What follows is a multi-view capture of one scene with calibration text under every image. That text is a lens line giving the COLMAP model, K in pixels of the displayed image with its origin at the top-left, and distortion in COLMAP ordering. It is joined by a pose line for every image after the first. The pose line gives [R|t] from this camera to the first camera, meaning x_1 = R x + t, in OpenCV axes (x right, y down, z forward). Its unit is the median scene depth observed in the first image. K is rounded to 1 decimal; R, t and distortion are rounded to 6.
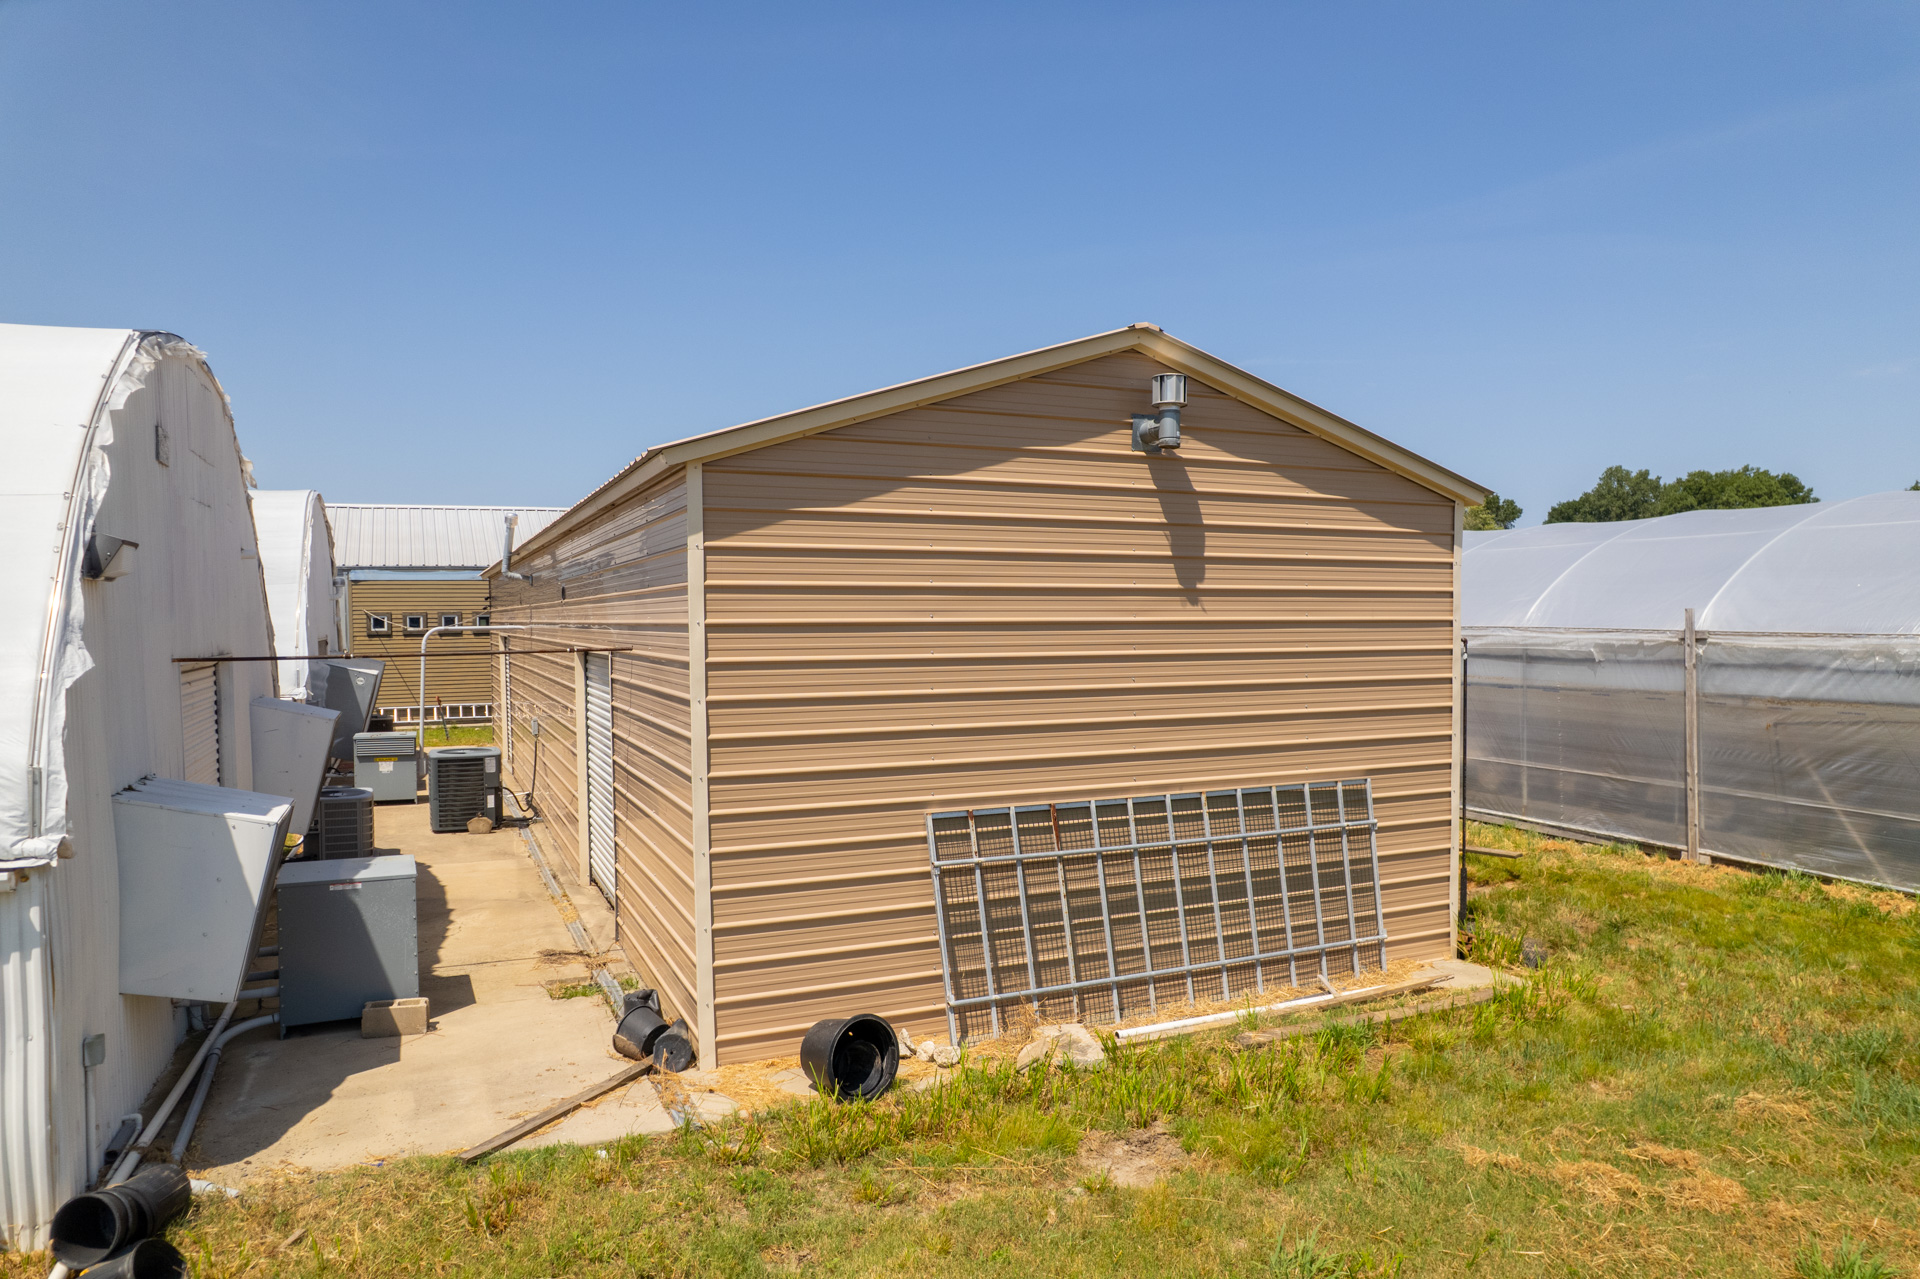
lens RADIAL K [[1223.4, 0, 969.7], [0, 1223.4, 655.4], [0, 0, 1]] dist [-0.073680, 0.058774]
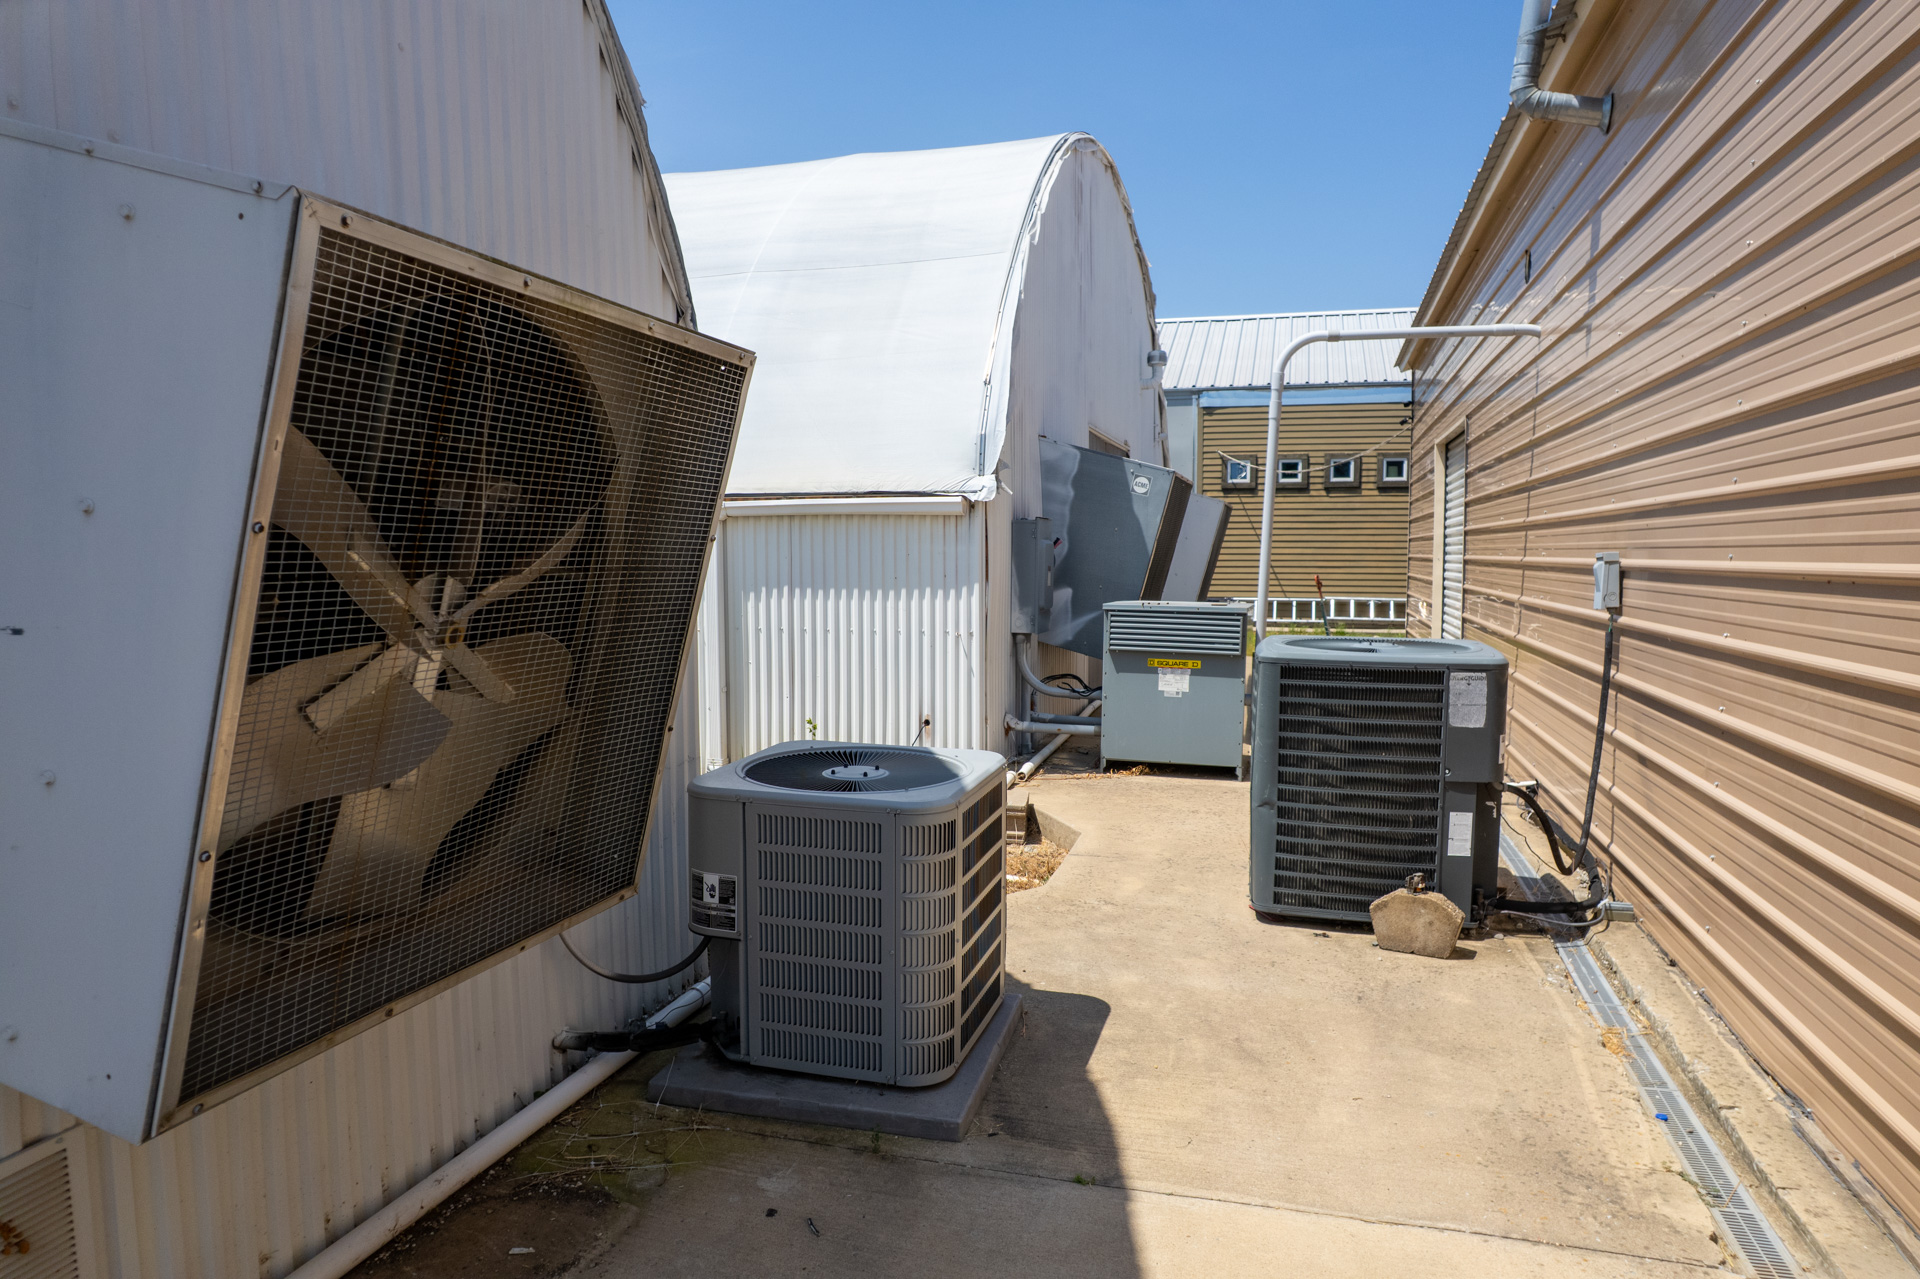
lens RADIAL K [[1223.4, 0, 968.0], [0, 1223.4, 653.3], [0, 0, 1]] dist [-0.073680, 0.058774]
pose [[0.763289, 0.063587, -0.642920, -0.305958], [-0.029984, 0.997559, 0.063064, 0.065850], [0.645361, -0.028858, 0.763333, 0.717344]]
